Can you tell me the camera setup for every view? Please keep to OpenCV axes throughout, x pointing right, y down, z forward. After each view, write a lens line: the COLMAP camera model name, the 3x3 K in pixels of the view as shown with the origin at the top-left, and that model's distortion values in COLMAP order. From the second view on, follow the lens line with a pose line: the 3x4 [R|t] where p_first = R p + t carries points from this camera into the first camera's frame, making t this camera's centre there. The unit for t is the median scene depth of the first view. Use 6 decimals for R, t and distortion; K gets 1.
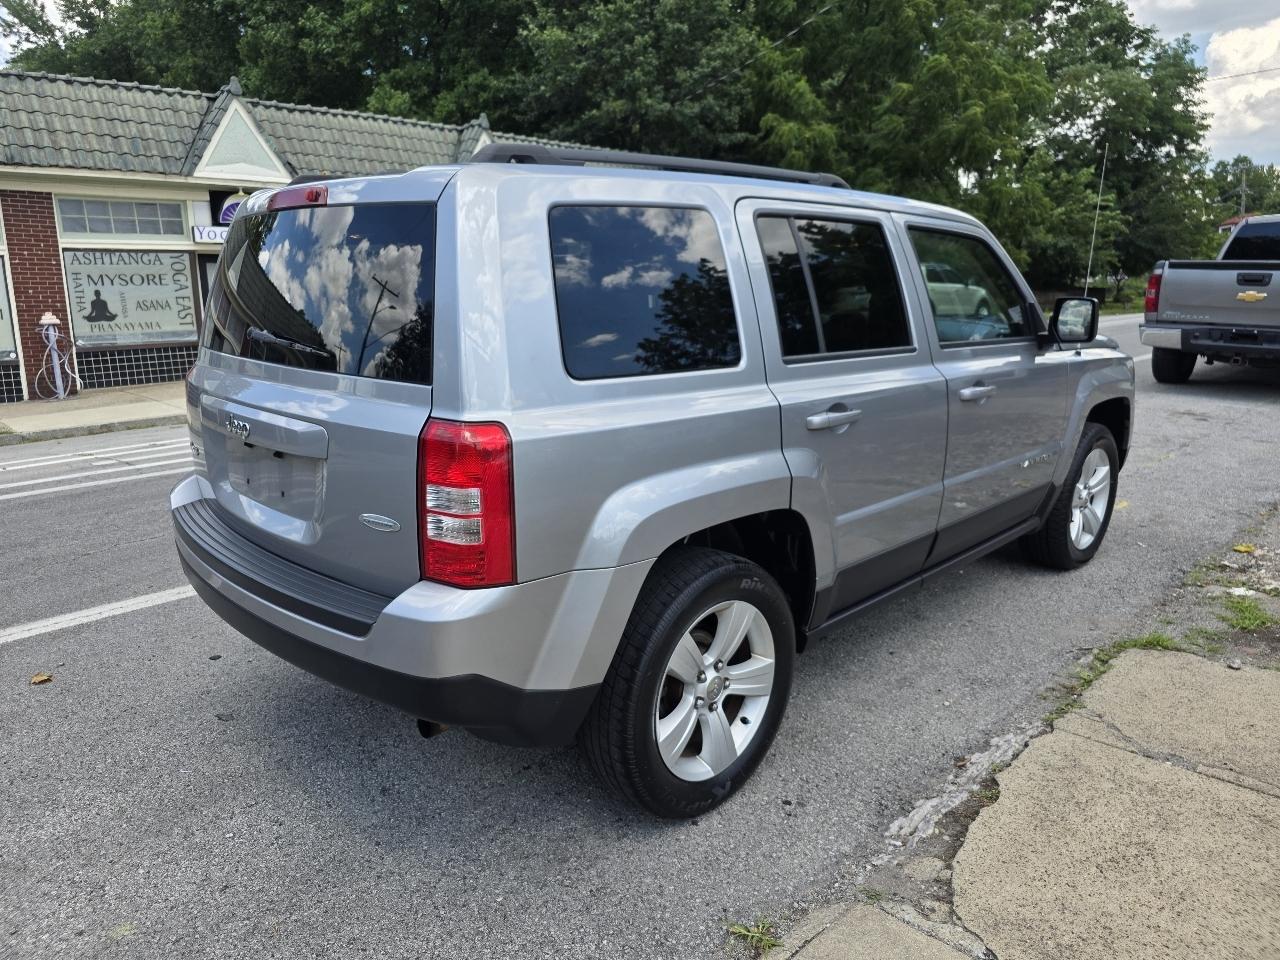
lens RADIAL K [[858.4, 0, 627.8], [0, 858.4, 477.3], [0, 0, 1]] dist [0.045153, -0.037460]
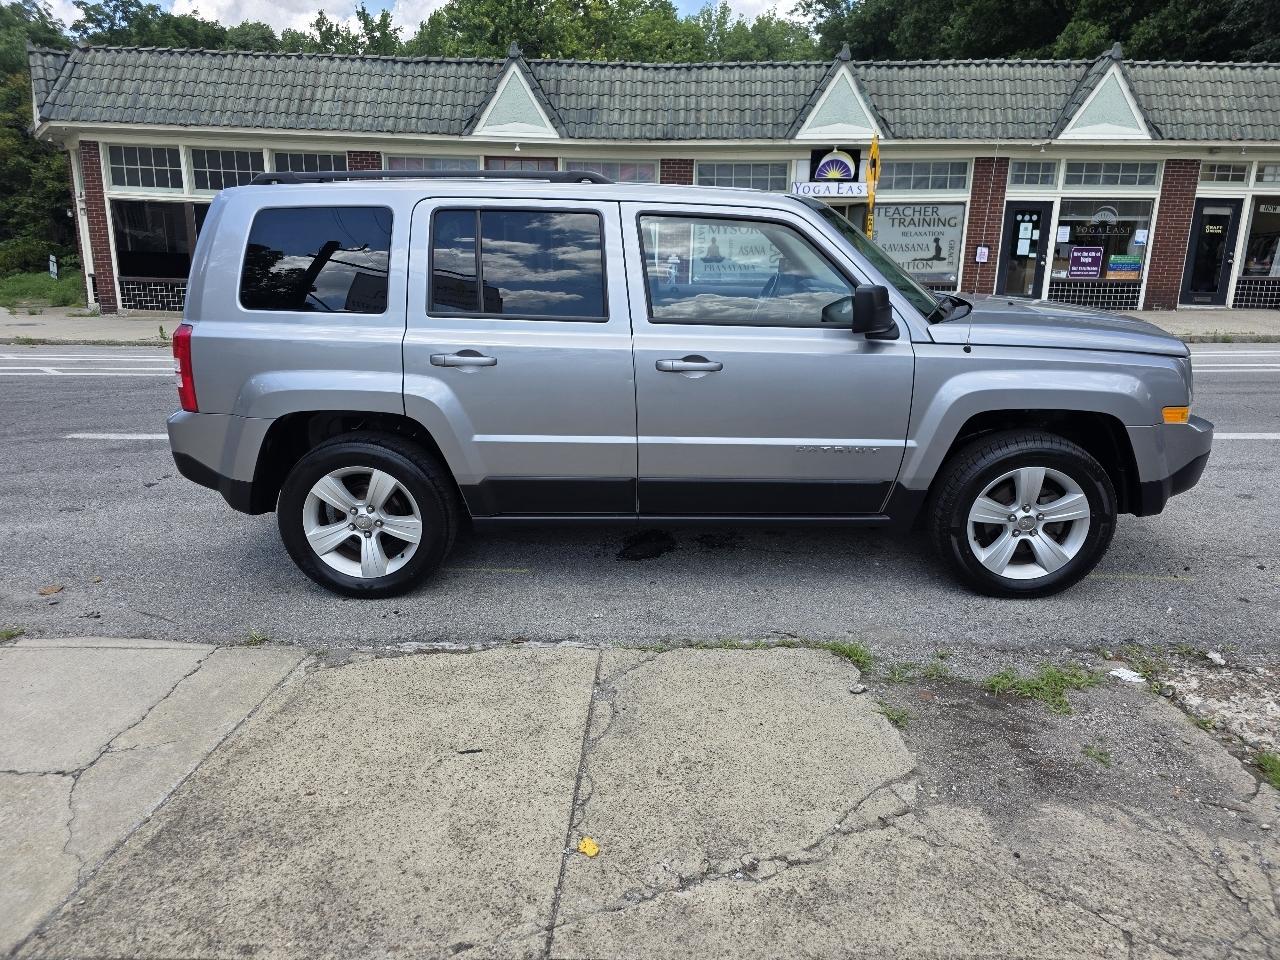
lens RADIAL K [[858.4, 0, 651.3], [0, 858.4, 466.5], [0, 0, 1]] dist [0.045153, -0.037460]
pose [[0.715892, 0.200526, -0.668796, 0.219093], [-0.167794, 0.979210, 0.113989, -0.016745], [0.677750, 0.030616, 0.734655, 0.033979]]
